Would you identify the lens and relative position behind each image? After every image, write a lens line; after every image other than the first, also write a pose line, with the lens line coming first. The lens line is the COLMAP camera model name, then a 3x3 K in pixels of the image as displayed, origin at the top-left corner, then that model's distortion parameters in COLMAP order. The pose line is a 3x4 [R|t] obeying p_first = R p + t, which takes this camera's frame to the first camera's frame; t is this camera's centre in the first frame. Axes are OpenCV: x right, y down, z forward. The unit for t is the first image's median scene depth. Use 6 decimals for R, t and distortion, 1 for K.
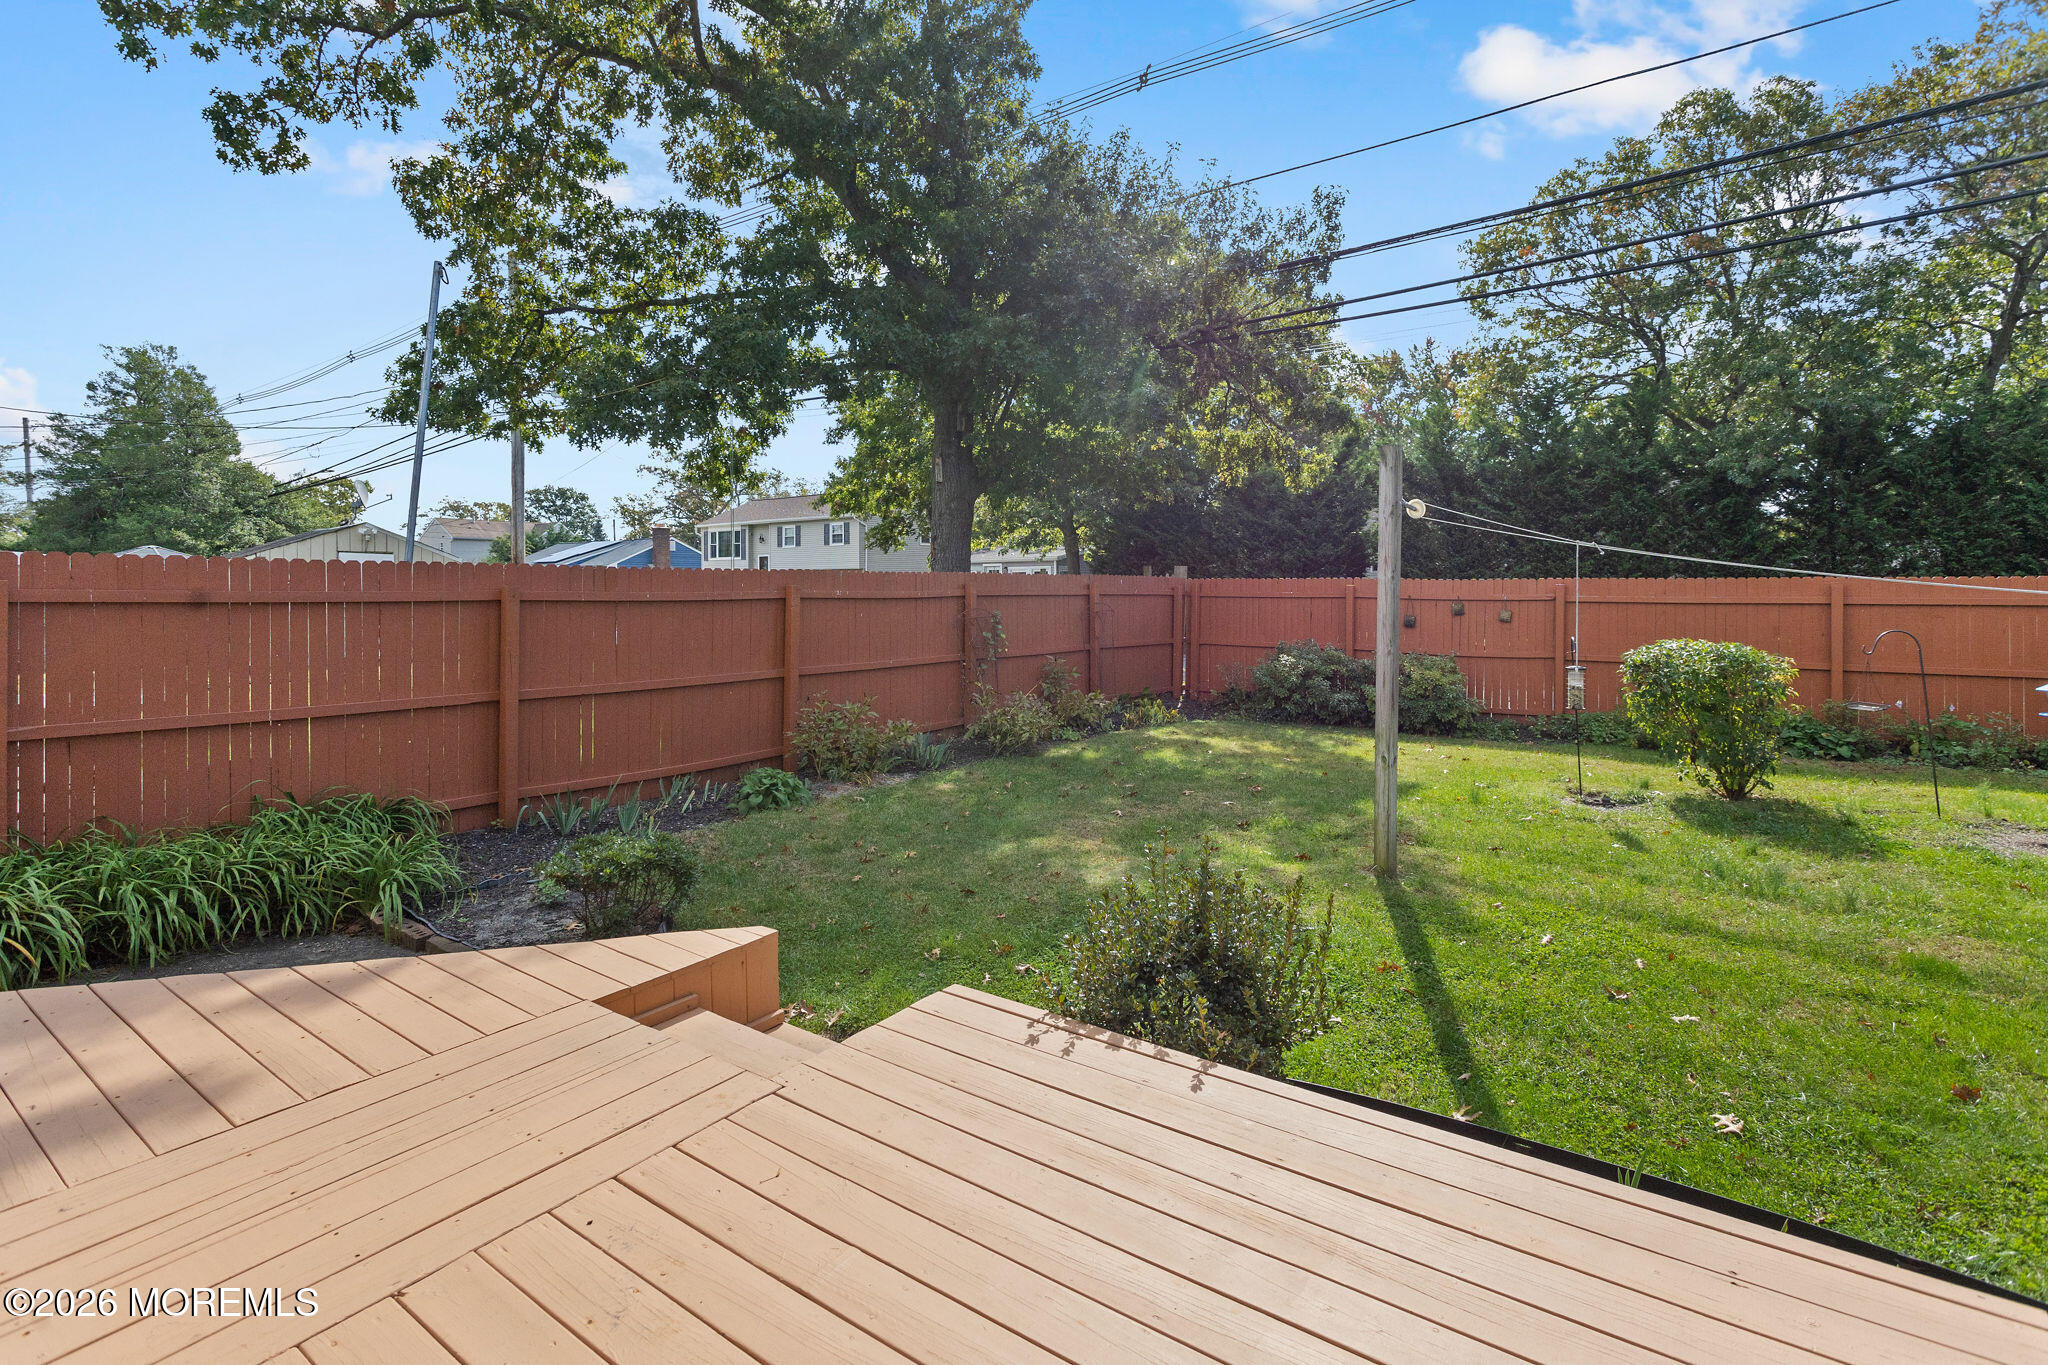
lens RADIAL K [[987.0, 0, 1011.4], [0, 987.0, 619.6], [0, 0, 1]] dist [-0.004132, -0.000583]
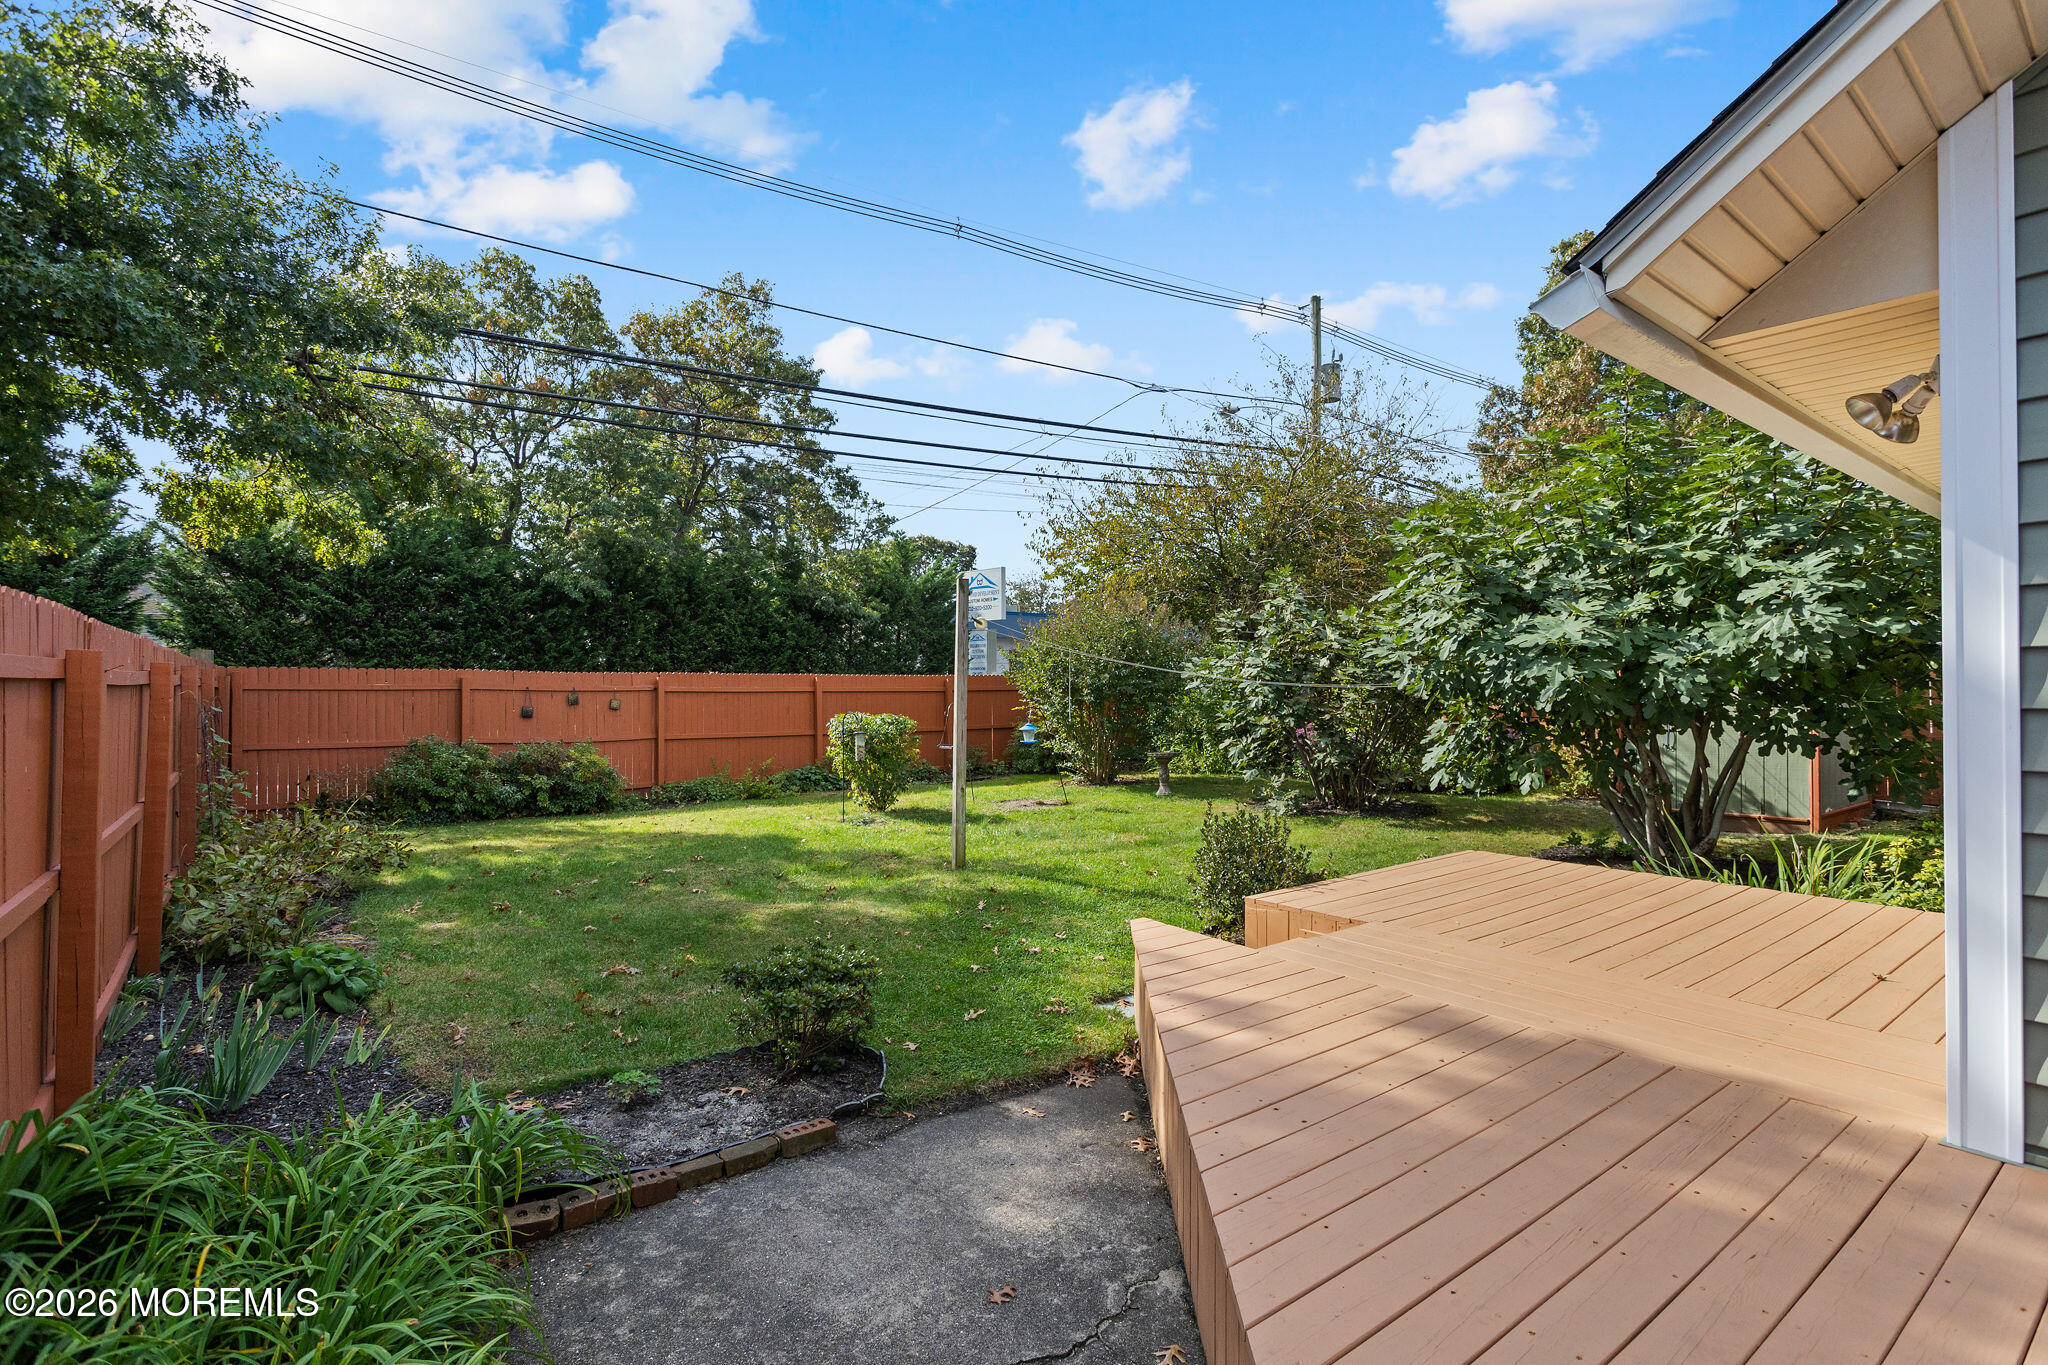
lens RADIAL K [[986.3, 0, 1024.0], [0, 986.3, 682.5], [0, 0, 1]] dist [-0.000982, -0.000088]
pose [[0.273029, 0.006508, 0.961984, -0.444423], [0.028155, 0.999495, -0.014752, 0.000557], [-0.961594, 0.031112, 0.272708, 0.215892]]
